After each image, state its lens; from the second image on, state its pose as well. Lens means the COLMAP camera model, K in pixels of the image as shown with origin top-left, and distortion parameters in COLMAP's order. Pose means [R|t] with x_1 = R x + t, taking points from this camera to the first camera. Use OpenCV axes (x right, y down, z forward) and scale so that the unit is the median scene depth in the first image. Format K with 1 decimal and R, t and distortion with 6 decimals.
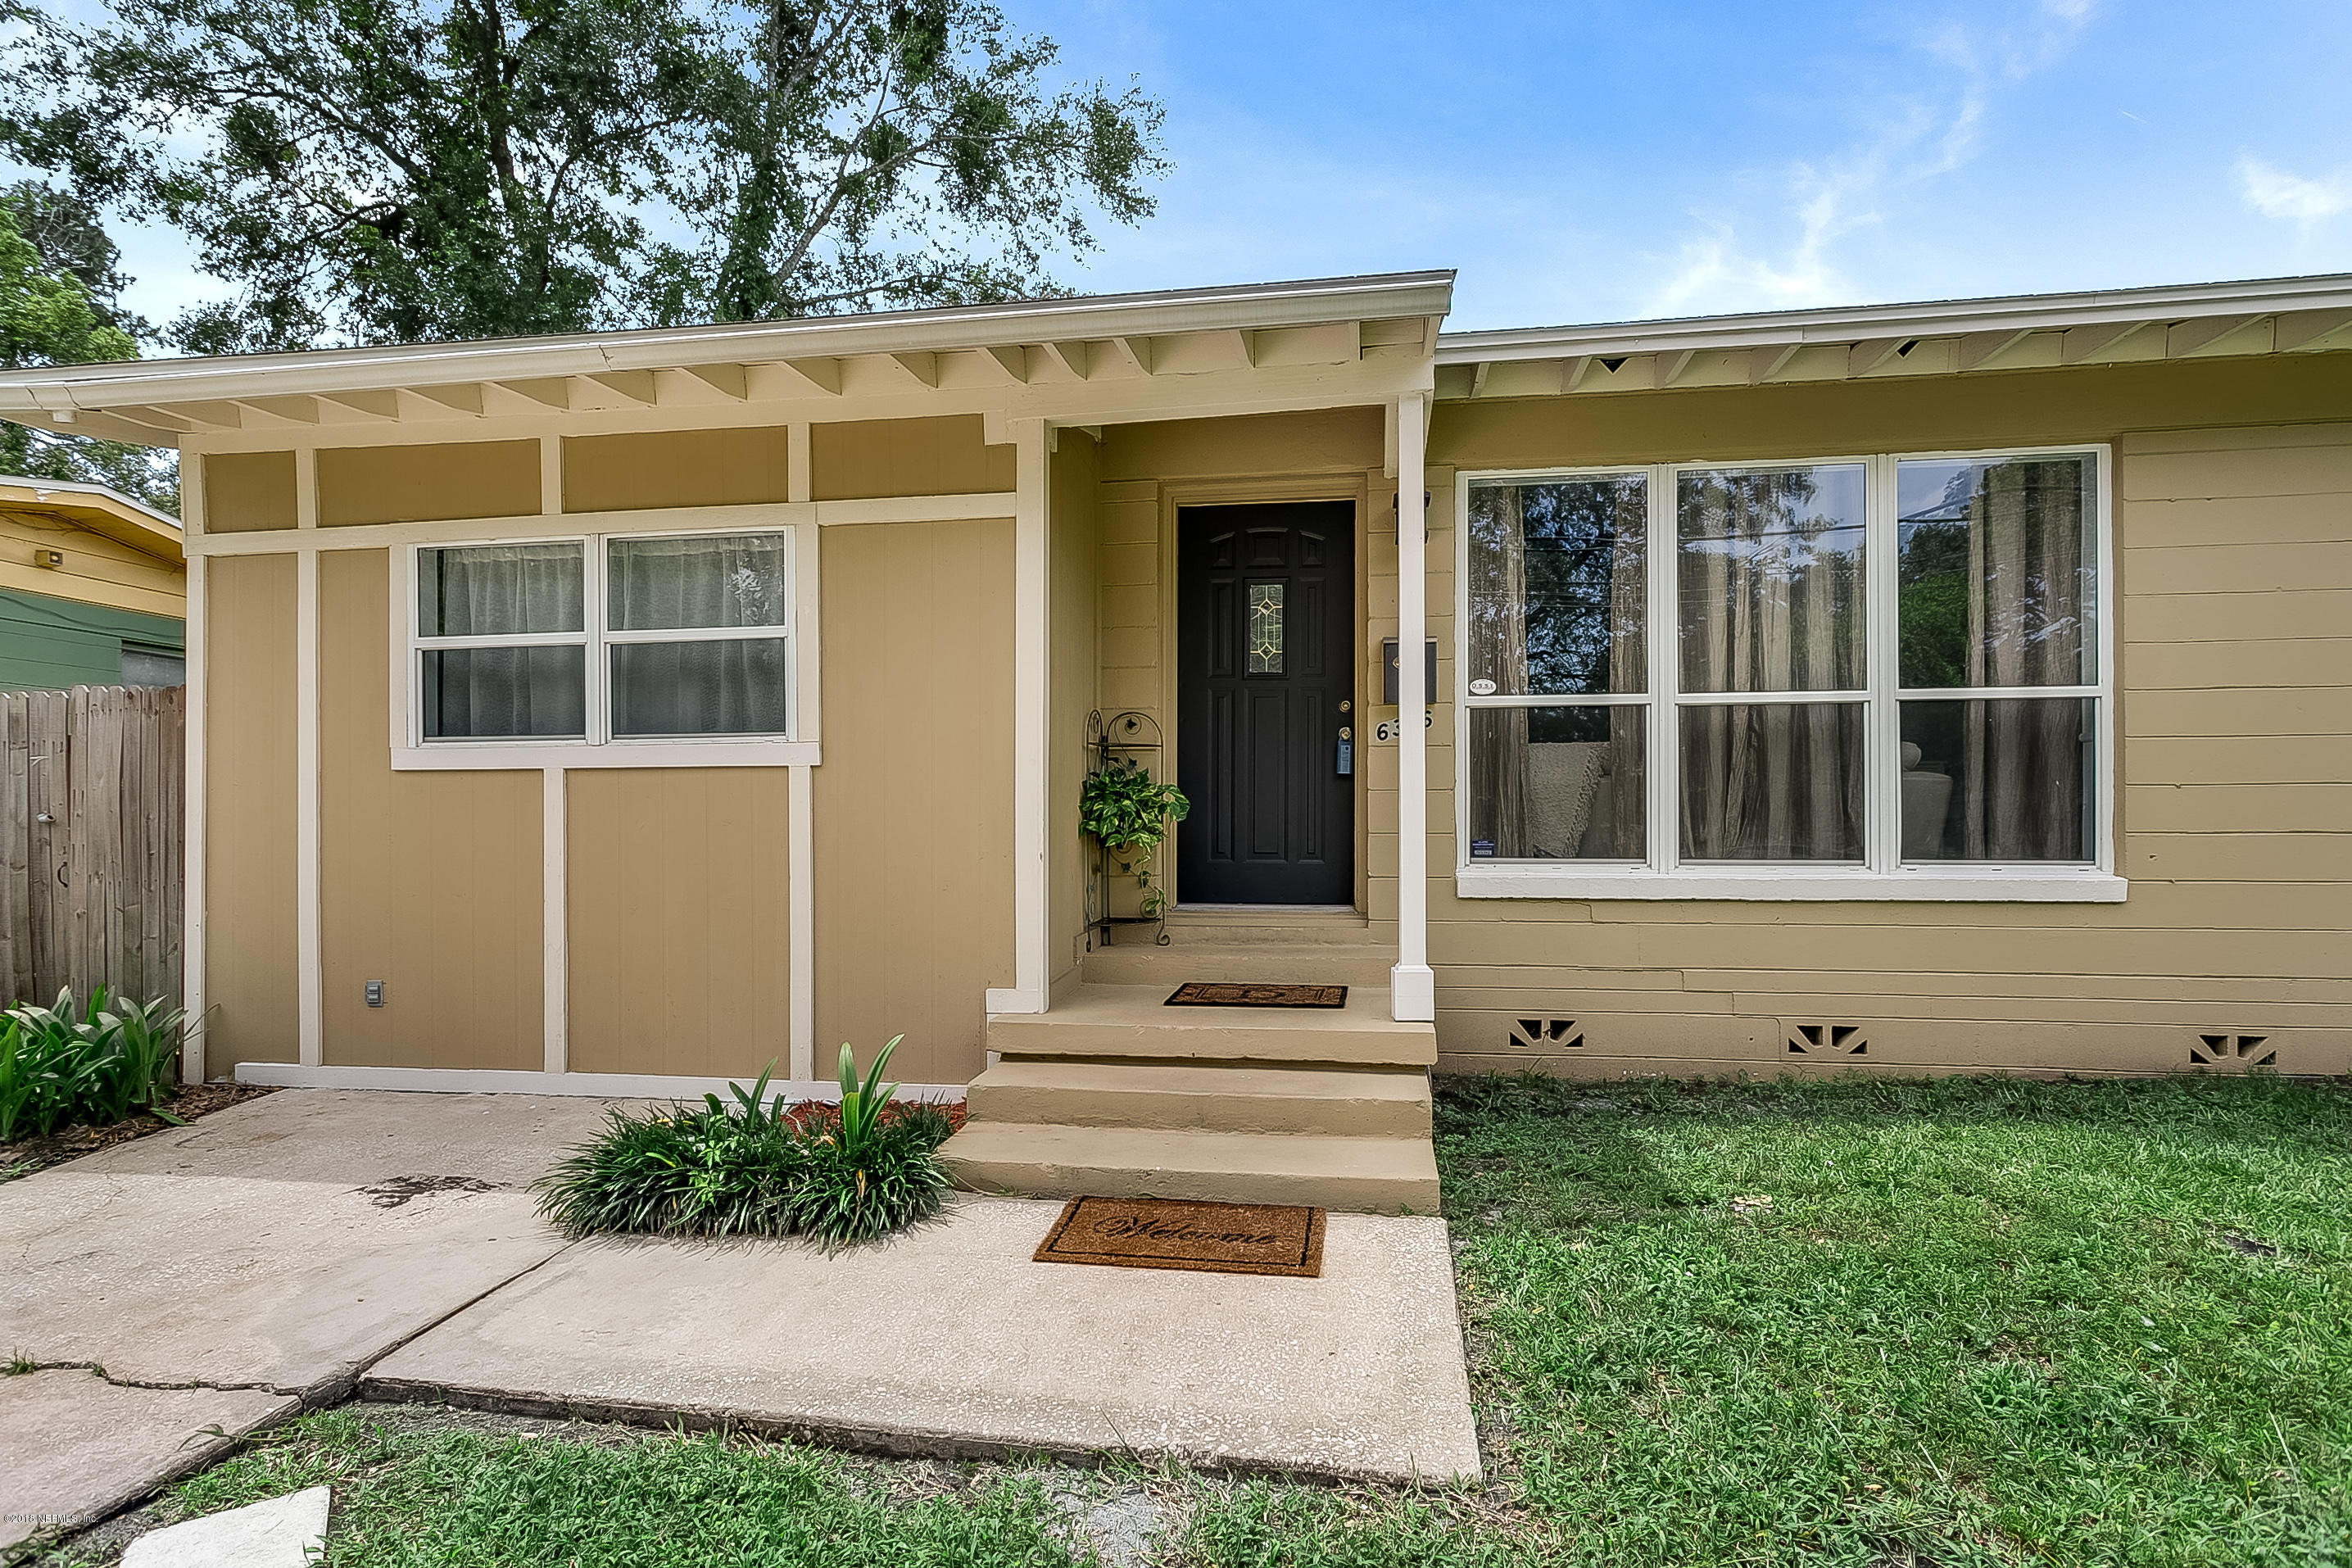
lens RADIAL K [[1187.5, 0, 1178.7], [0, 1187.5, 738.5], [0, 0, 1]] dist [-0.011240, -0.000586]
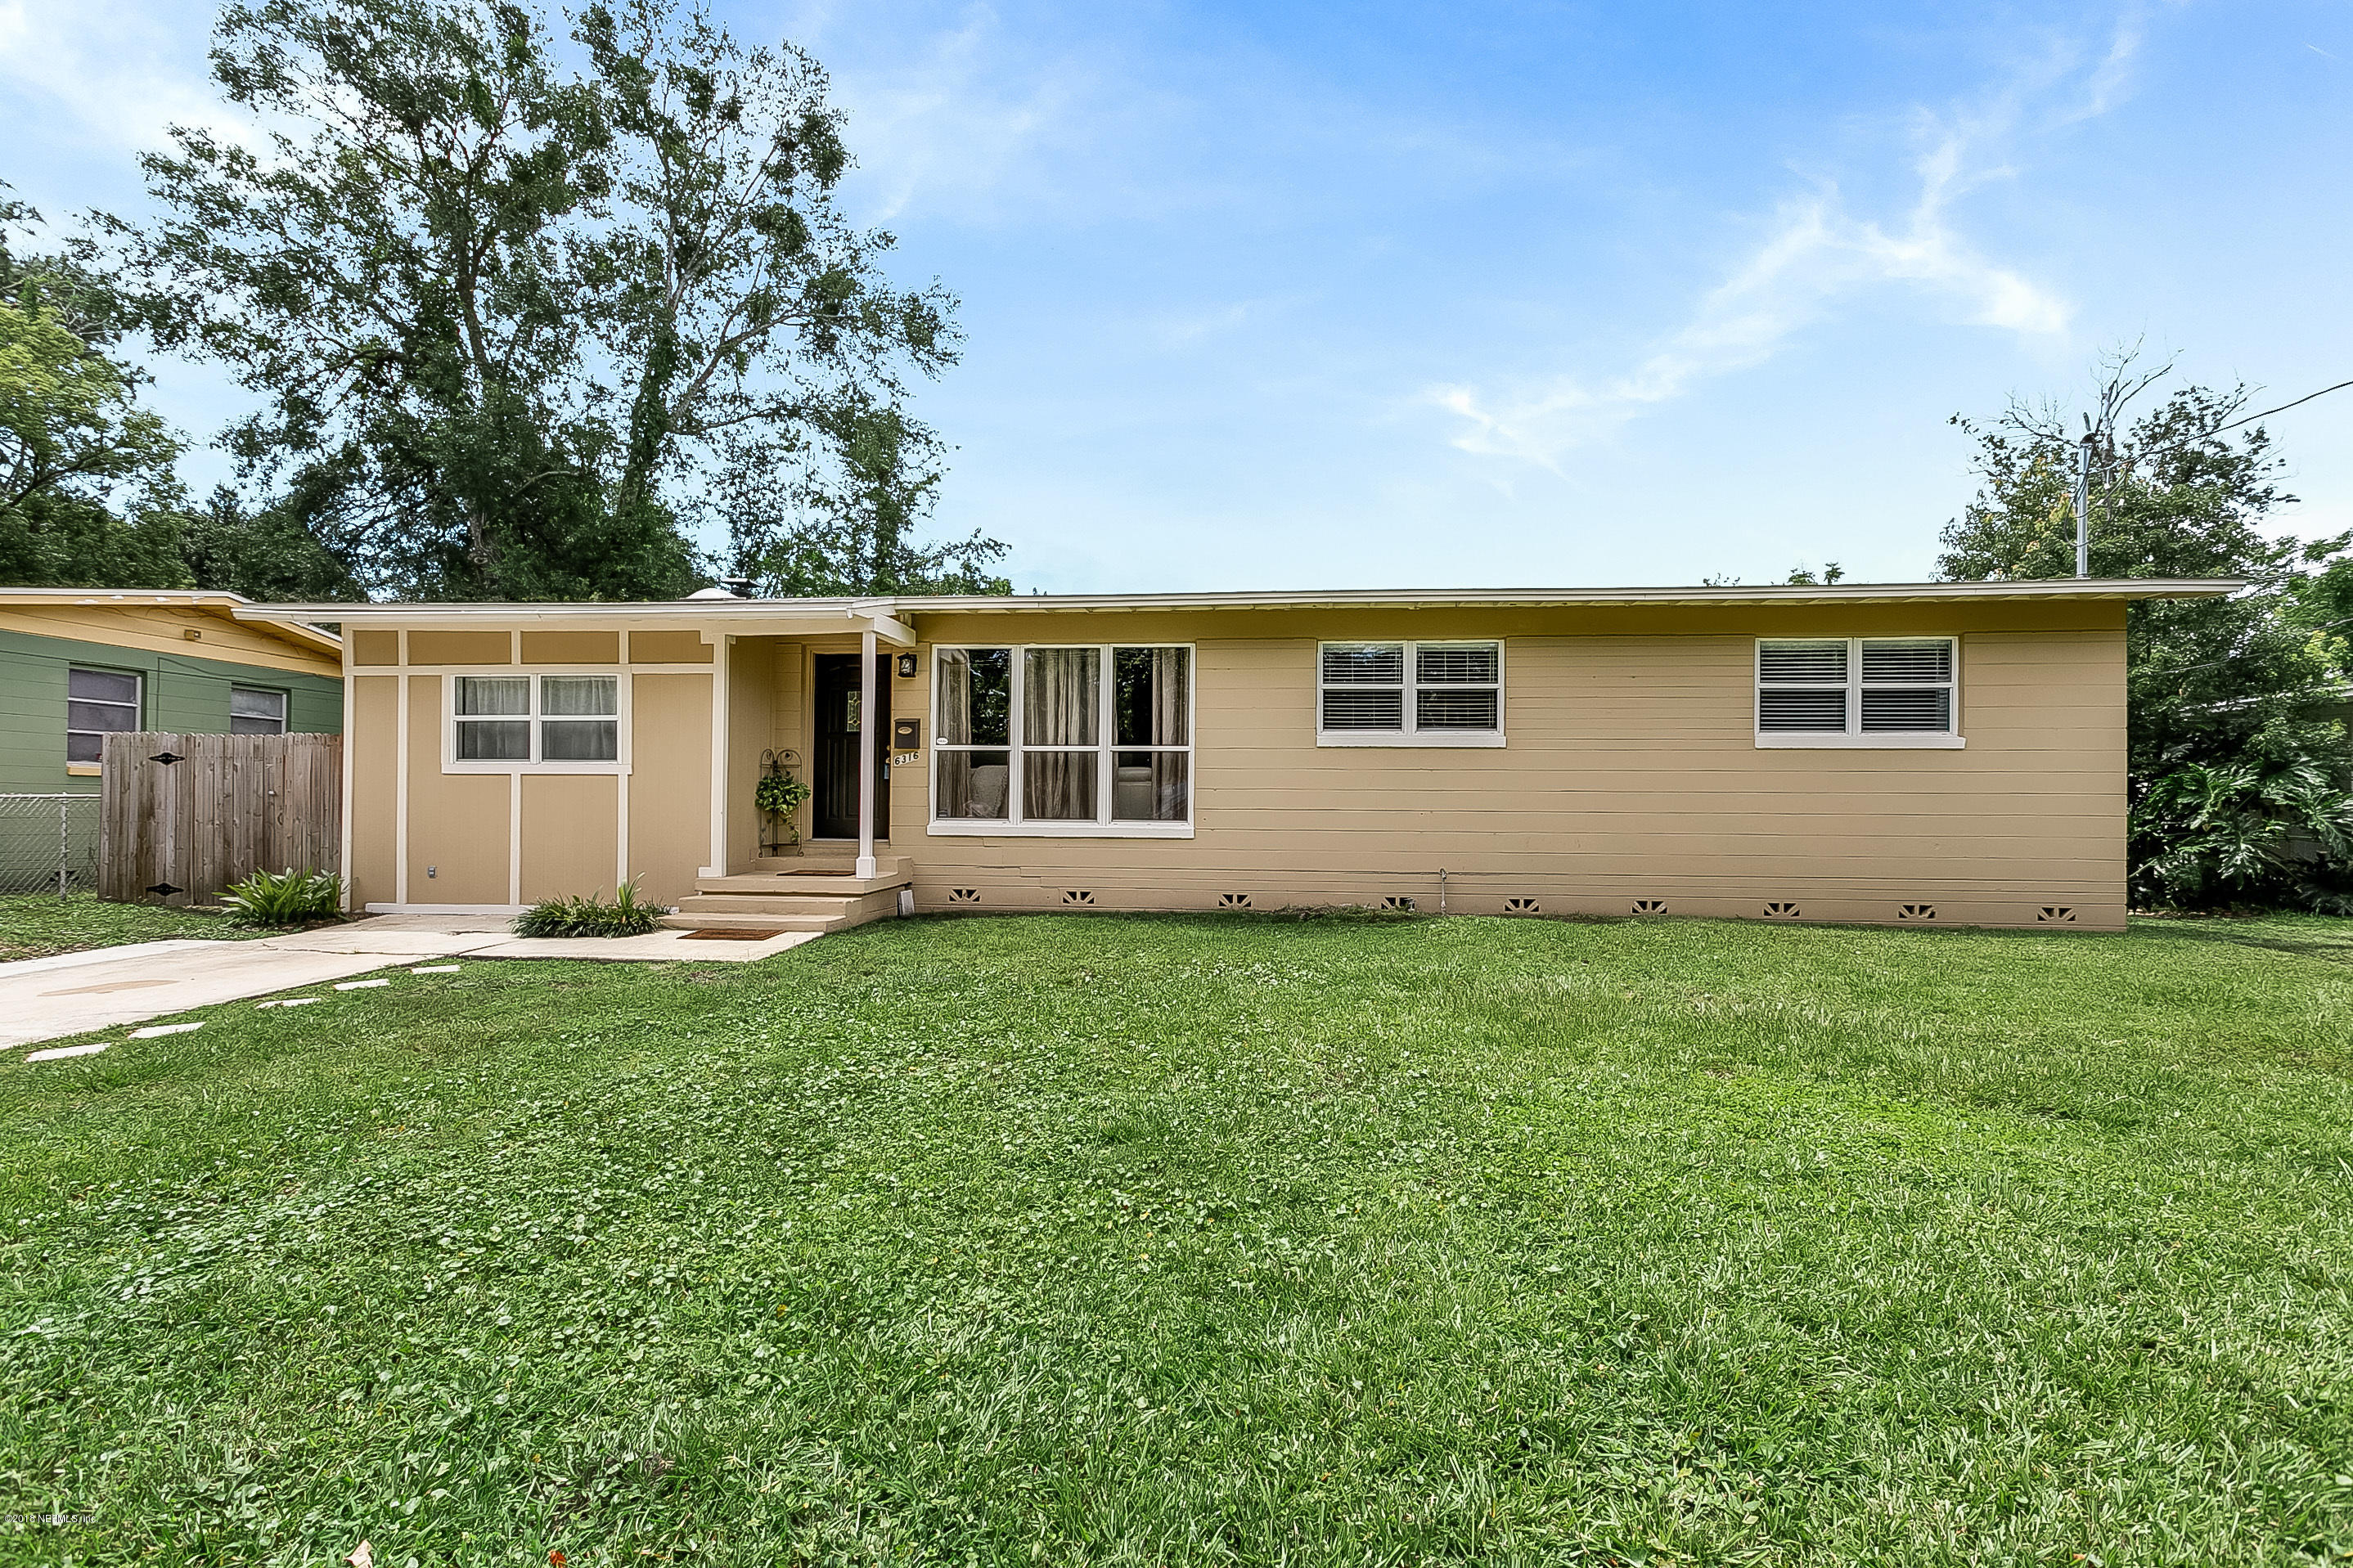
lens RADIAL K [[1150.3, 0, 1183.5], [0, 1150.3, 731.9], [0, 0, 1]] dist [-0.000702, 0.000326]
pose [[0.998531, 0.014730, 0.052146, 0.616962], [-0.014870, 0.999887, 0.002309, -0.076174], [-0.052106, -0.003081, 0.998637, -1.233115]]
